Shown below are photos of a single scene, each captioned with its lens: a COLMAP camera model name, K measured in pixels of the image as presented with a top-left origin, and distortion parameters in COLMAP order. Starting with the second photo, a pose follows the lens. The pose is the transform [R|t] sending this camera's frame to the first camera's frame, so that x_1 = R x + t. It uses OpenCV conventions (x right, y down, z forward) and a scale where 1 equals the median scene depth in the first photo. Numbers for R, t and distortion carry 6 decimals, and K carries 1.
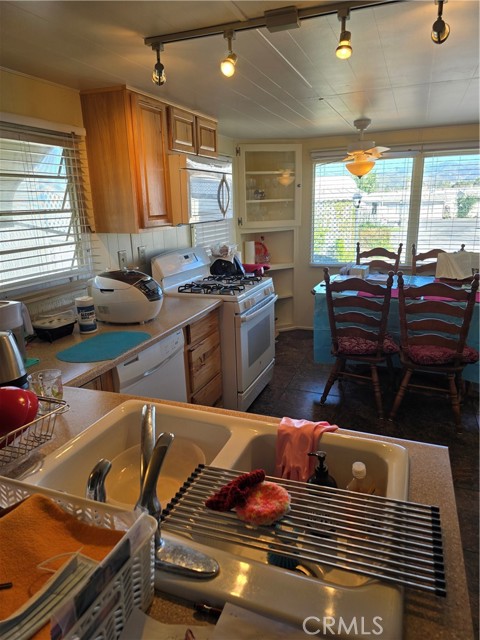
lens RADIAL K [[426.3, 0, 237.0], [0, 426.3, 319.3], [0, 0, 1]] dist [0.047628, -0.045121]
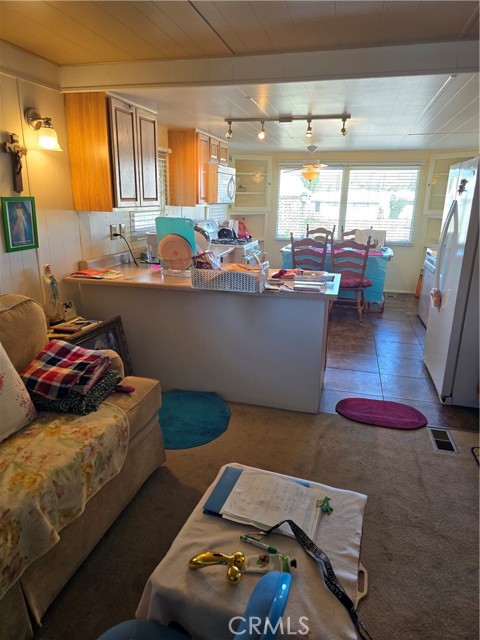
lens RADIAL K [[426.3, 0, 235.2], [0, 426.3, 318.1], [0, 0, 1]] dist [0.047628, -0.045121]
pose [[0.992215, 0.011295, 0.124024, -0.229993], [-0.012546, 0.999878, 0.009307, 0.212420], [-0.123903, -0.010790, 0.992236, -0.699670]]
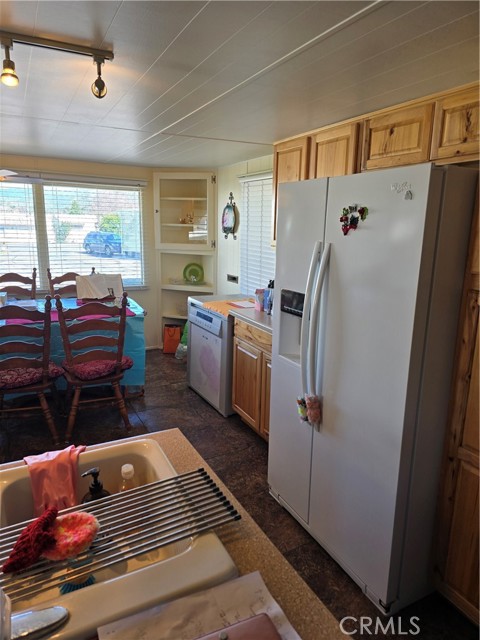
lens RADIAL K [[426.3, 0, 240.9], [0, 426.3, 317.9], [0, 0, 1]] dist [0.047628, -0.045121]
pose [[0.647068, -0.119094, 0.753073, -0.103756], [0.162094, 0.986633, 0.016753, -0.003279], [-0.745002, 0.111229, 0.657723, 0.003861]]
